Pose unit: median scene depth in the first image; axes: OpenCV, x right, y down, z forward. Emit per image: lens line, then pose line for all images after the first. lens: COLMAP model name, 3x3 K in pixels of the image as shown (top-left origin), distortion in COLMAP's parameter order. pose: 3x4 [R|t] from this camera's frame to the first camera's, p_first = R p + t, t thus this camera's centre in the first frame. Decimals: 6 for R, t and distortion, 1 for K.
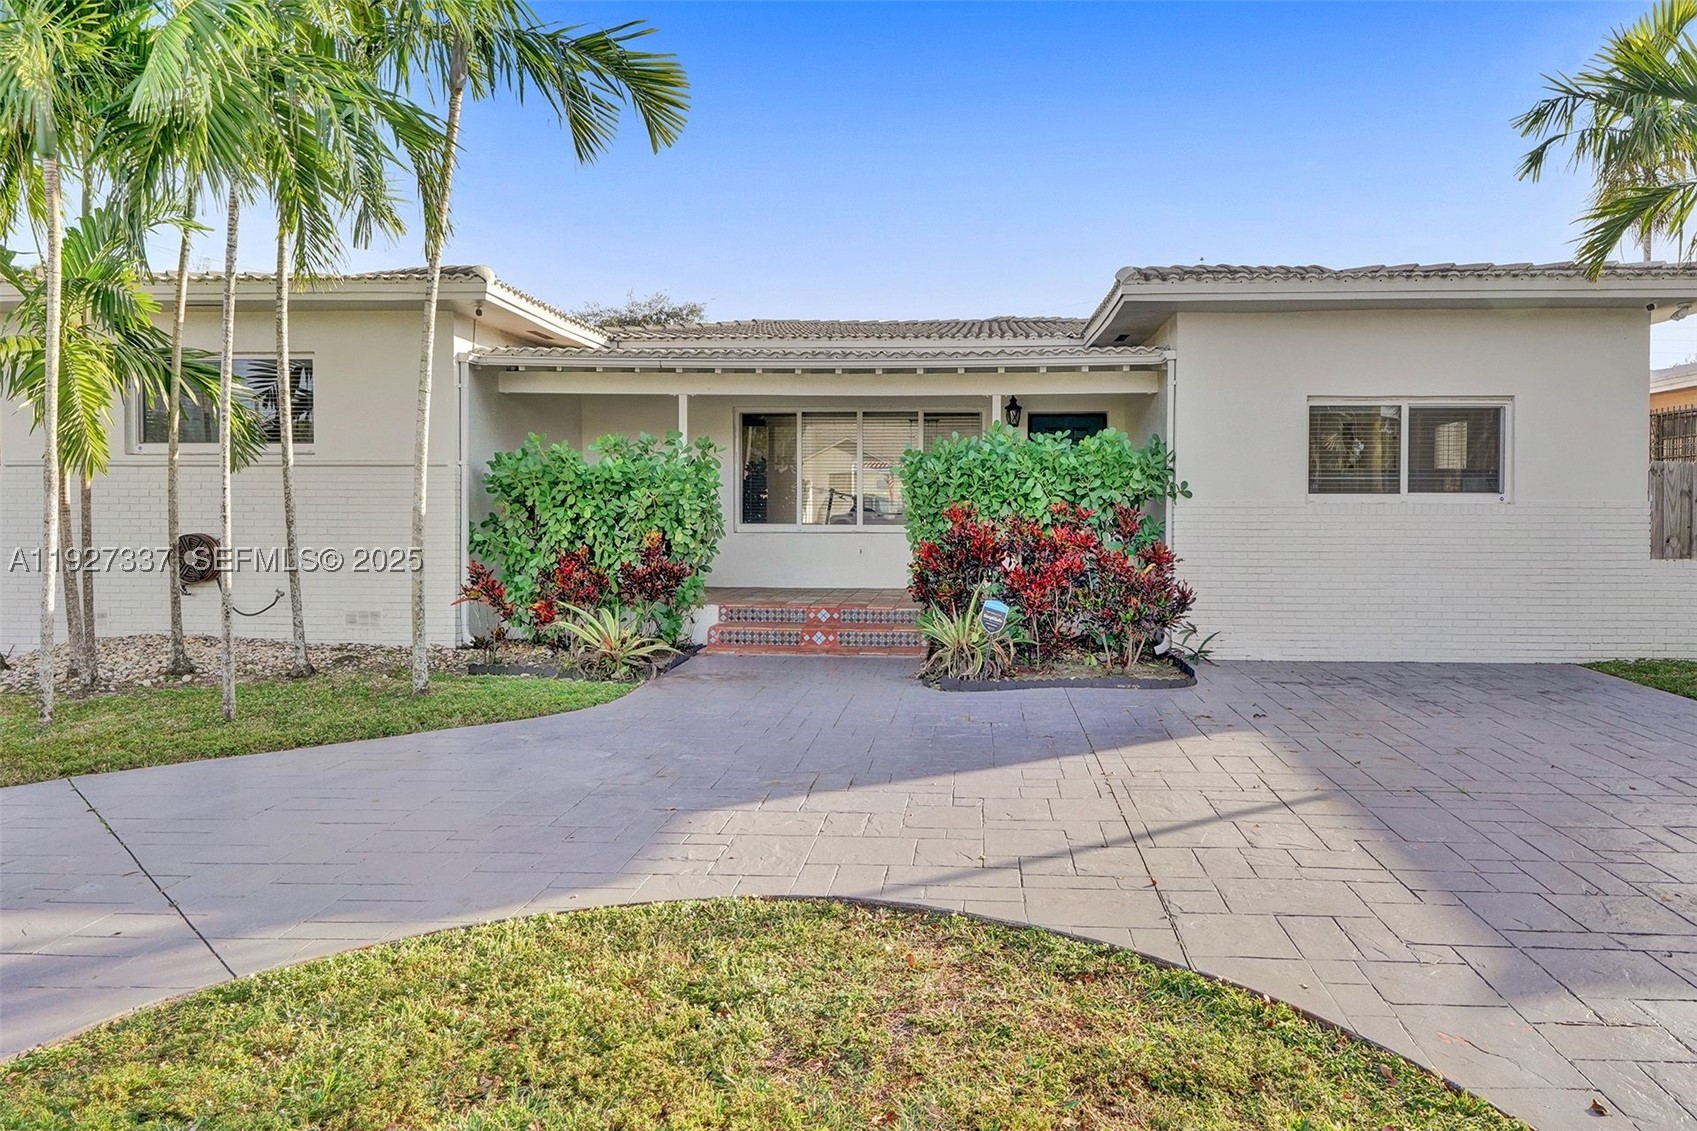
lens RADIAL K [[1011.1, 0, 850.3], [0, 1011.1, 537.6], [0, 0, 1]] dist [0.012777, 0.000847]
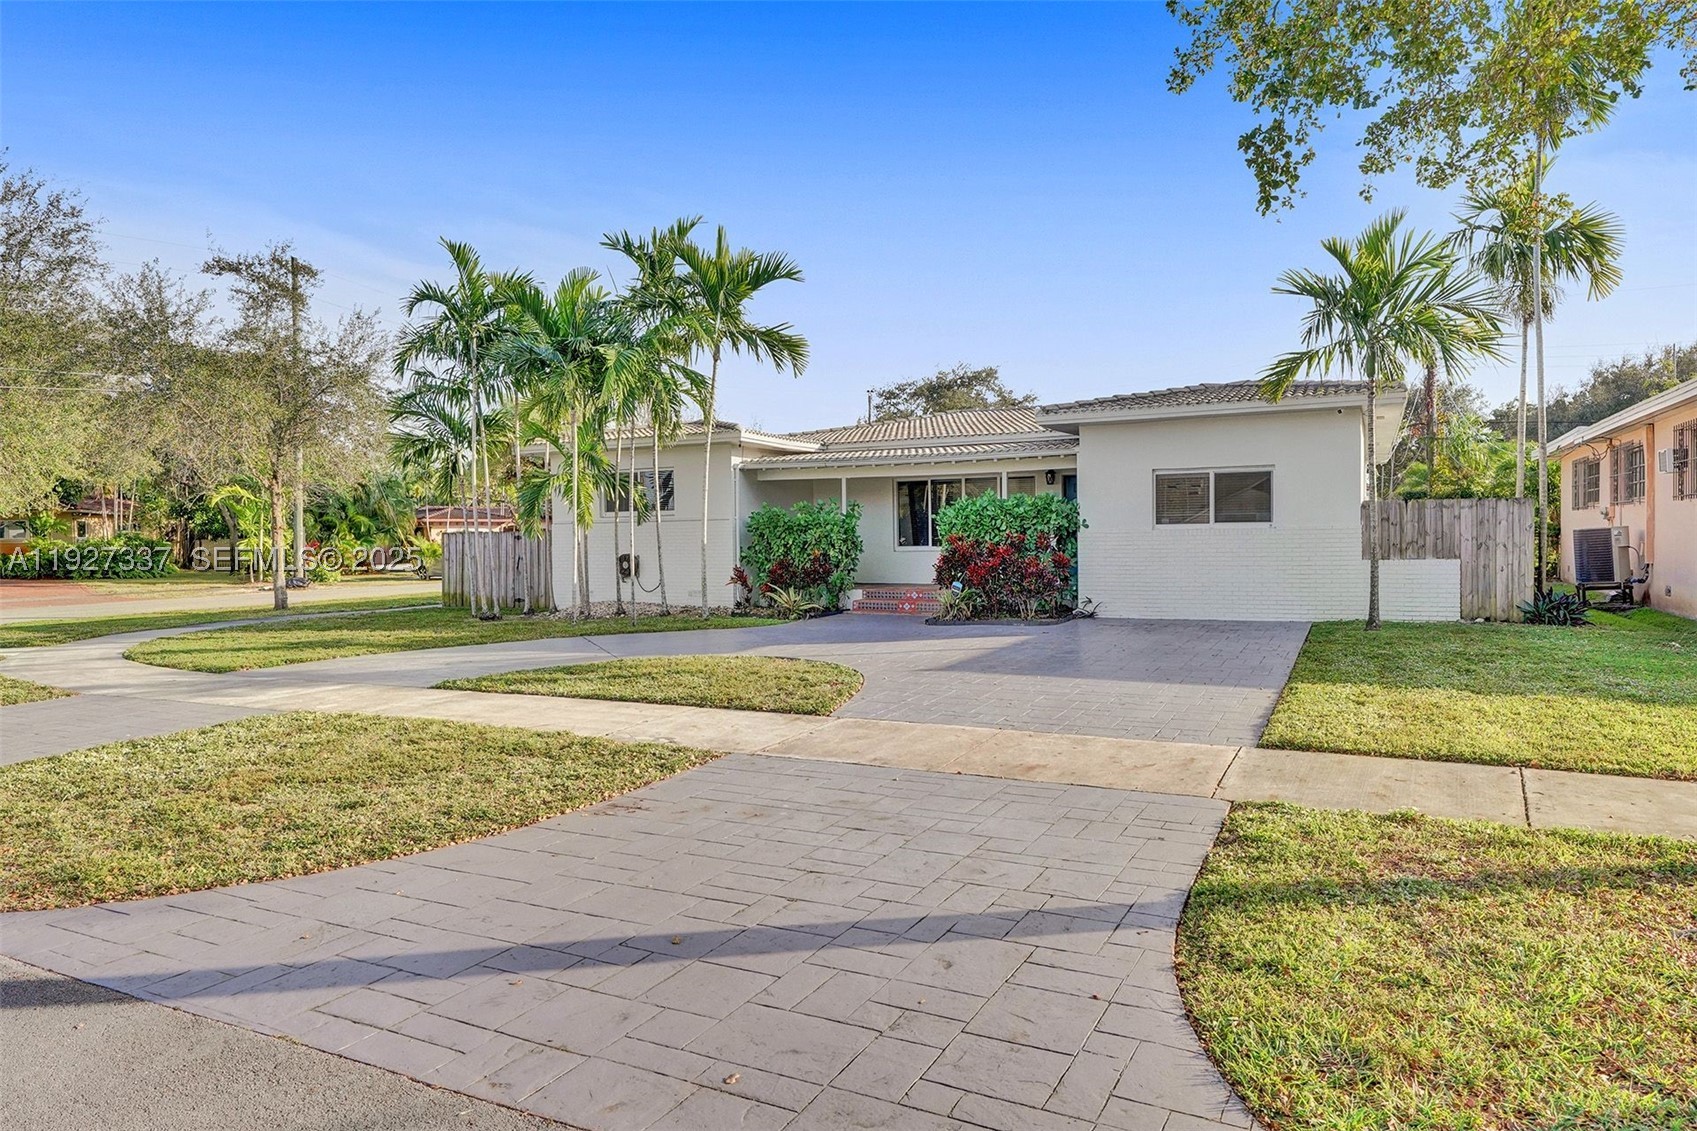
lens RADIAL K [[1035.9, 0, 846.9], [0, 1035.9, 563.9], [0, 0, 1]] dist [-0.000163, -0.000057]
pose [[0.923557, -0.007478, -0.383389, 0.650253], [0.007451, 0.999971, -0.001554, 0.024673], [0.383389, -0.001421, 0.923586, -0.878793]]
